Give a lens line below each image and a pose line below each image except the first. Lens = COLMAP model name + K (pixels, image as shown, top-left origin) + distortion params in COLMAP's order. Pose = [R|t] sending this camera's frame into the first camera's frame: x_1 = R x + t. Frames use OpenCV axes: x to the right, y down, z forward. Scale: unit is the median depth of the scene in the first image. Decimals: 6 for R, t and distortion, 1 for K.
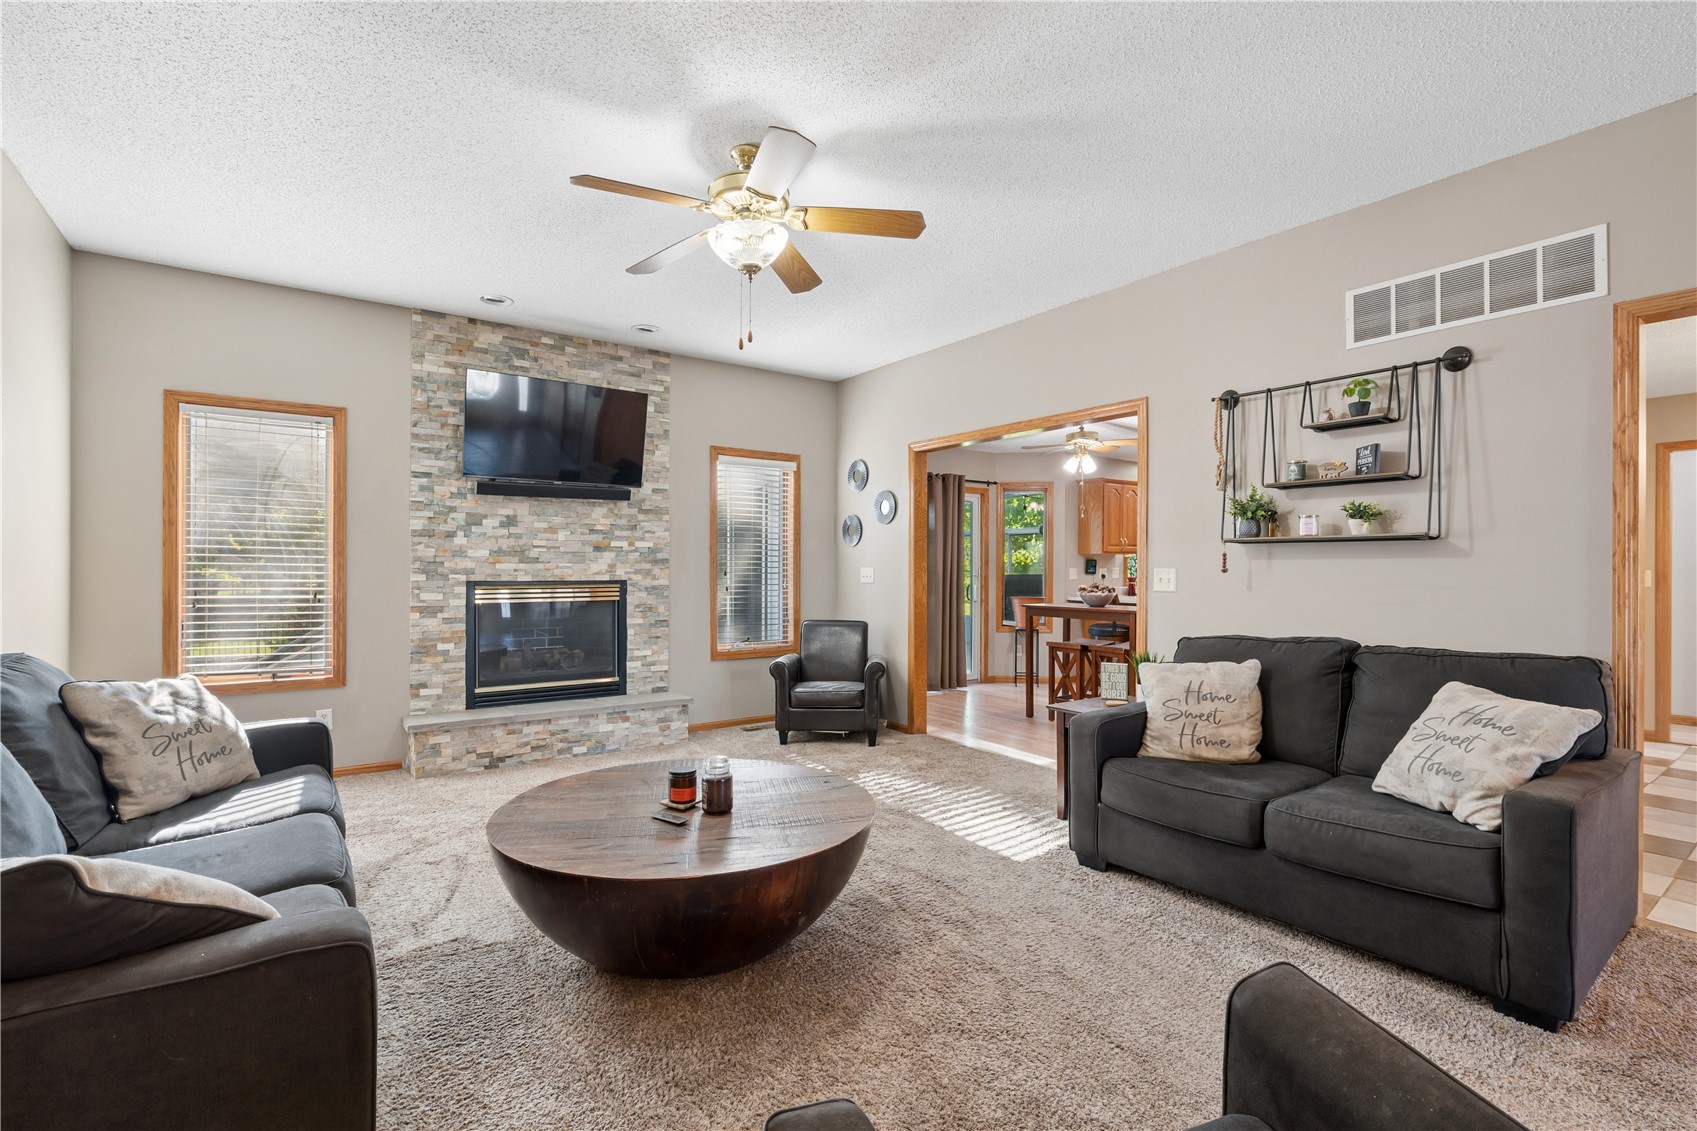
lens RADIAL K [[766.7, 0, 848.7], [0, 766.7, 580.8], [0, 0, 1]] dist [-0.001553, 0.000023]
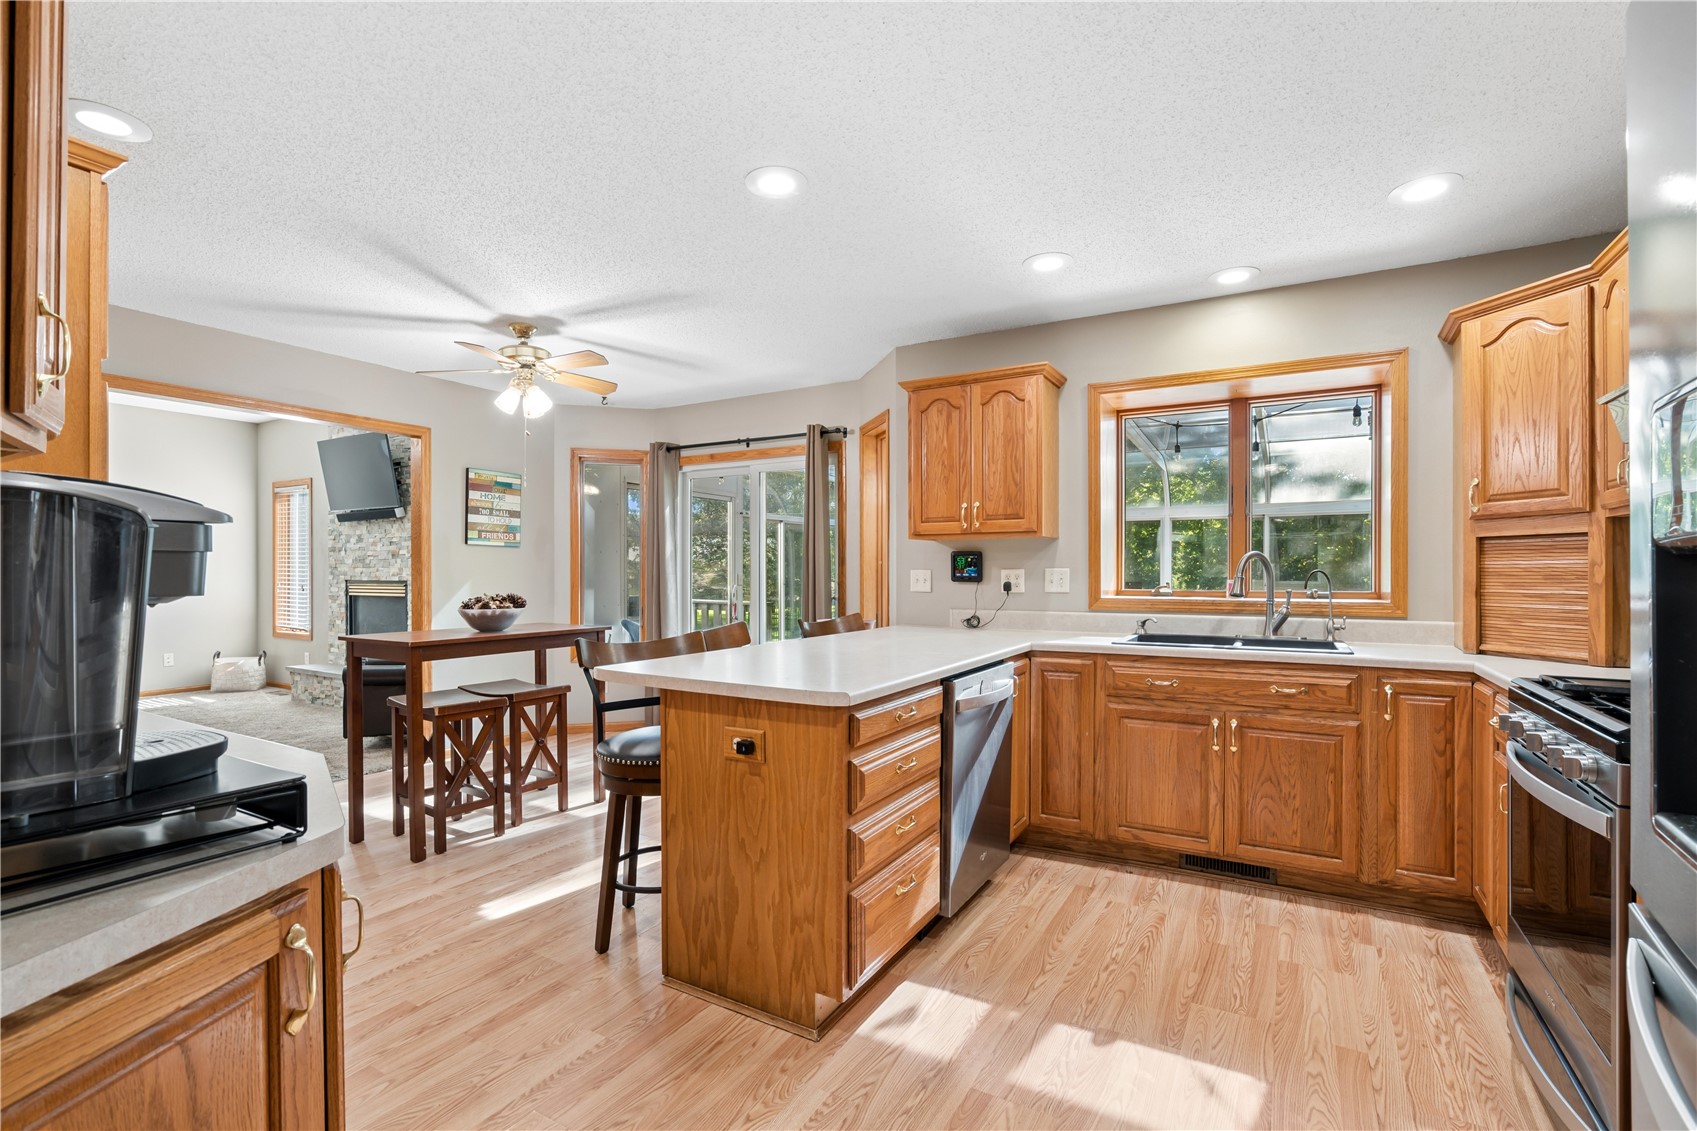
lens RADIAL K [[766.7, 0, 848.7], [0, 766.7, 580.8], [0, 0, 1]] dist [-0.001553, 0.000023]
pose [[0.412511, 0.009547, -0.910903, 1.149923], [-0.014389, 0.999889, 0.003964, -0.016210], [0.910839, 0.011472, 0.412603, 1.142139]]
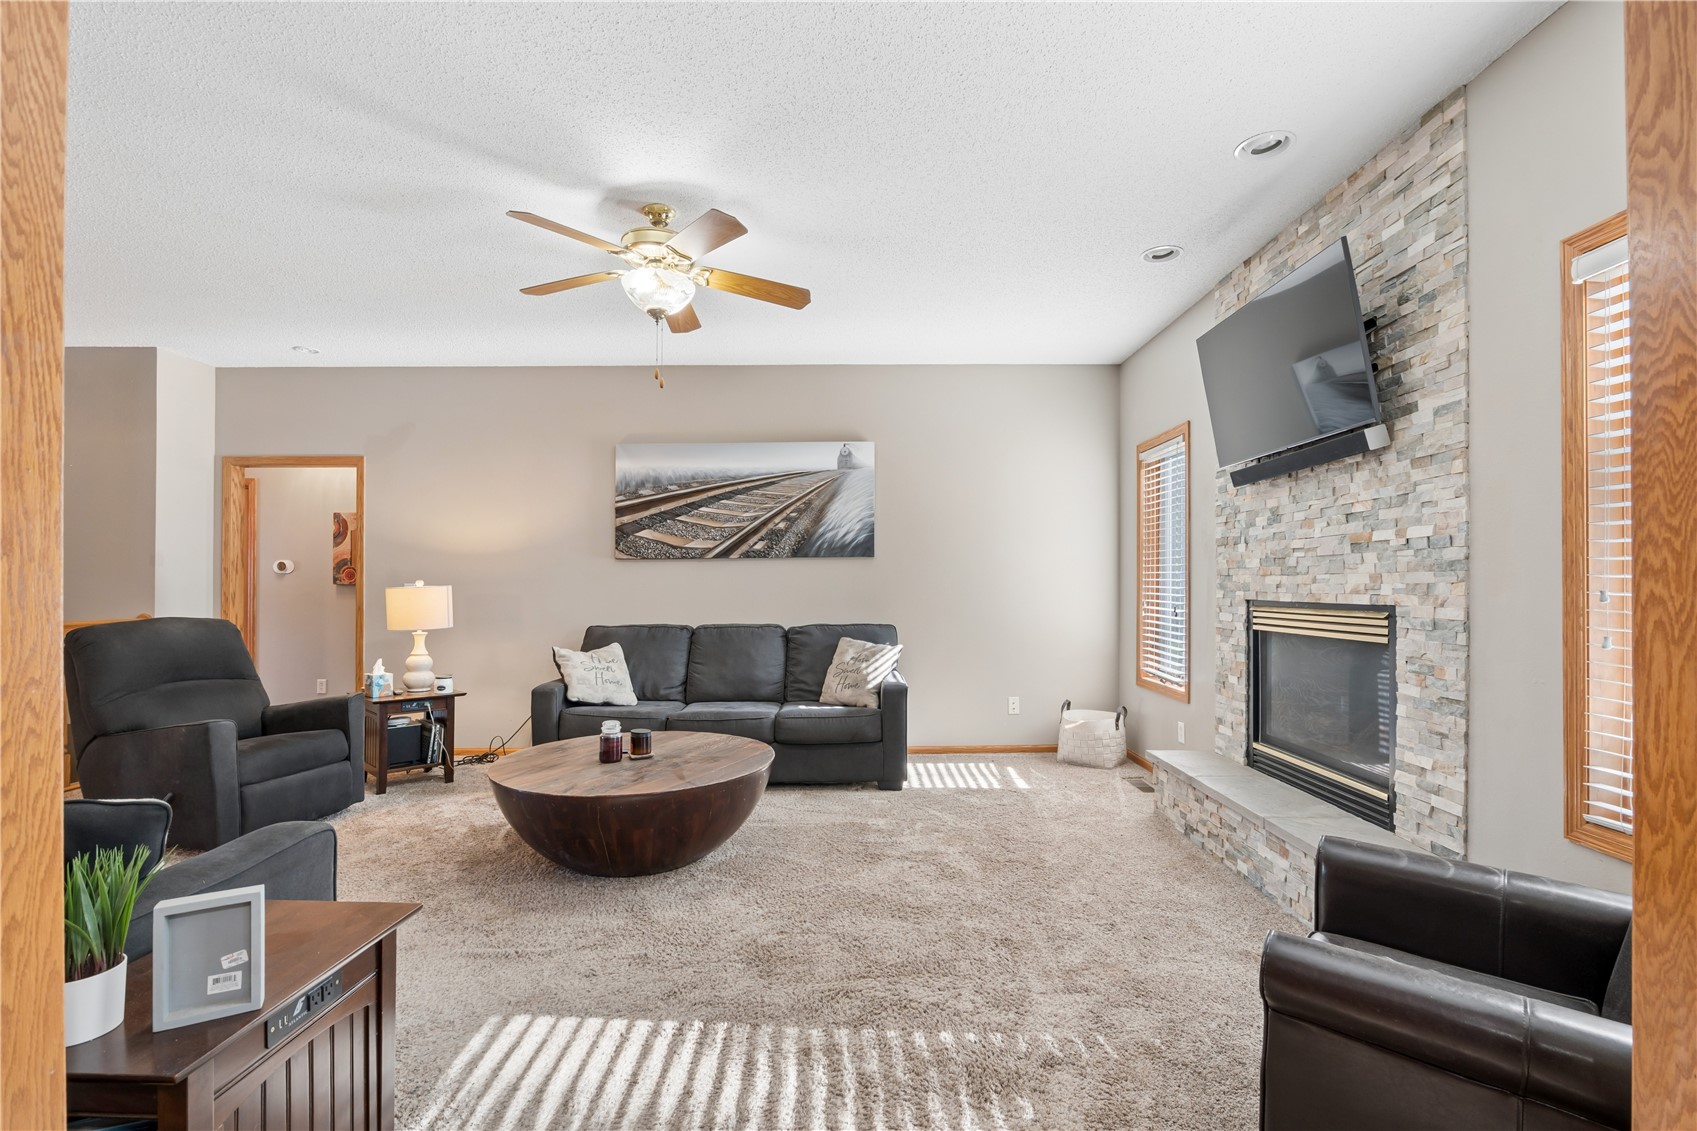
lens RADIAL K [[766.7, 0, 848.7], [0, 766.7, 580.8], [0, 0, 1]] dist [-0.001553, 0.000023]
pose [[-0.579669, -0.006232, -0.814828, 0.327605], [-0.014264, 0.999895, 0.002500, -0.013307], [0.814727, 0.013072, -0.579697, 1.000207]]
